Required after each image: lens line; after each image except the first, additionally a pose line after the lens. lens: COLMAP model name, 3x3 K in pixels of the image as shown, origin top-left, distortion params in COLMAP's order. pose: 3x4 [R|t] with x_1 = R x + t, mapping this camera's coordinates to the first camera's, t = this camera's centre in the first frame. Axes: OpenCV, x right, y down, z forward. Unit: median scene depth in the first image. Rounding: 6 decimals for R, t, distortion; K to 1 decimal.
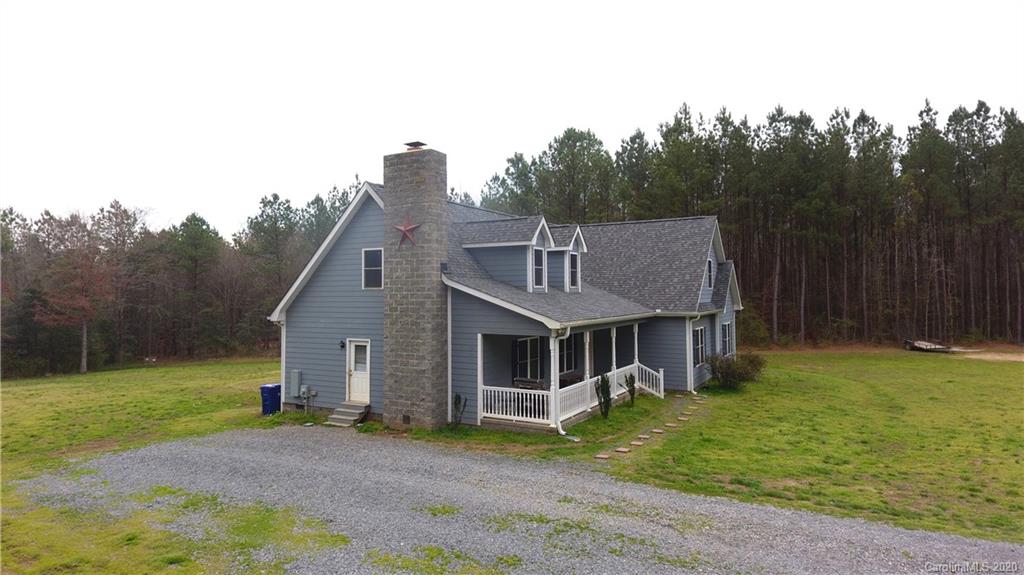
lens RADIAL K [[597.1, 0, 508.9], [0, 597.1, 272.9], [0, 0, 1]] dist [0.070352, -0.000697]
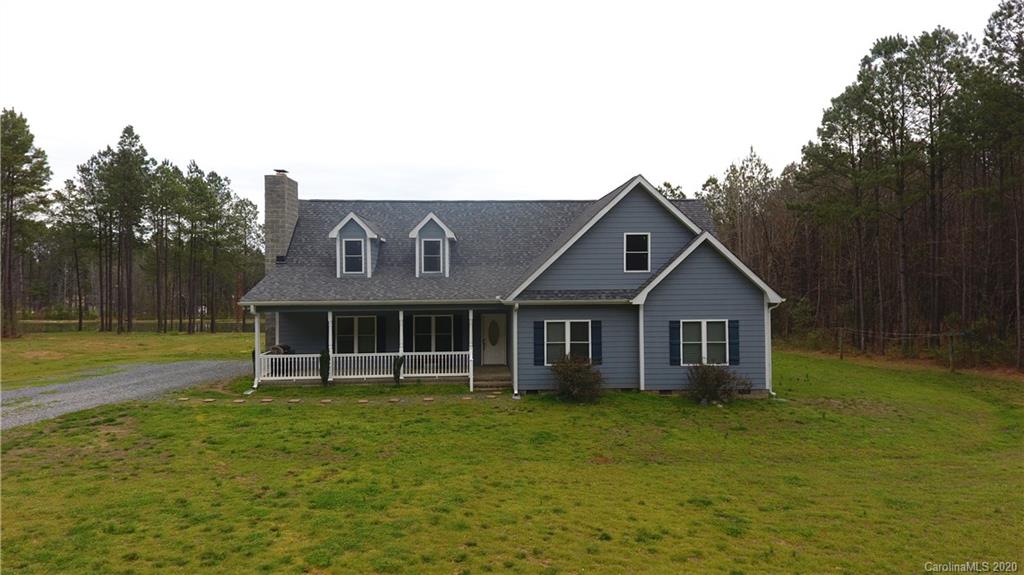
lens RADIAL K [[597.1, 0, 508.9], [0, 597.1, 272.9], [0, 0, 1]] dist [0.070352, -0.000697]
pose [[0.525118, -0.004792, -0.851016, 1.027343], [0.031737, 0.999399, 0.013955, 0.014321], [0.850438, -0.034337, 0.524954, 0.543515]]
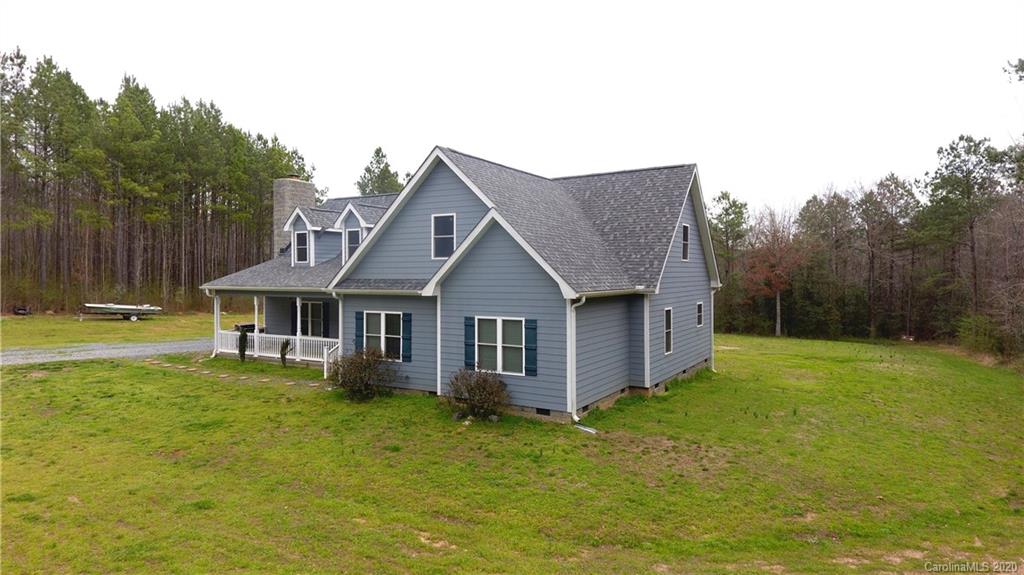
lens RADIAL K [[597.1, 0, 508.9], [0, 597.1, 272.9], [0, 0, 1]] dist [0.070352, -0.000697]
pose [[-0.030767, 0.006429, -0.999506, 1.133881], [0.035643, 0.999350, 0.005331, 0.047243], [0.998891, -0.035462, -0.030977, 1.260791]]
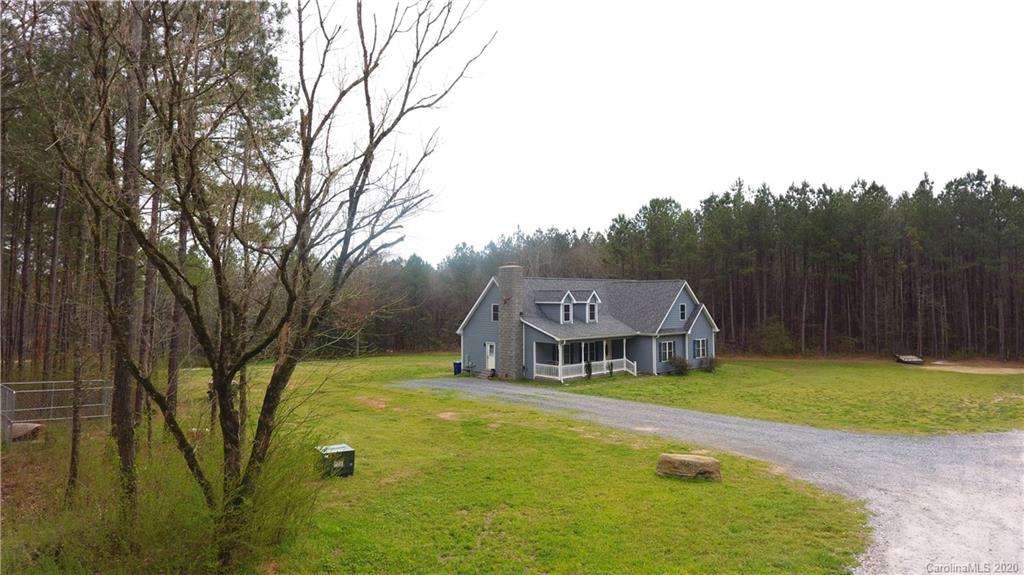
lens RADIAL K [[597.1, 0, 508.9], [0, 597.1, 272.9], [0, 0, 1]] dist [0.070352, -0.000697]
pose [[0.954109, -0.007741, -0.299358, 0.435864], [0.005594, 0.999952, -0.008027, -0.119816], [0.299406, 0.005984, 0.954107, -1.015852]]
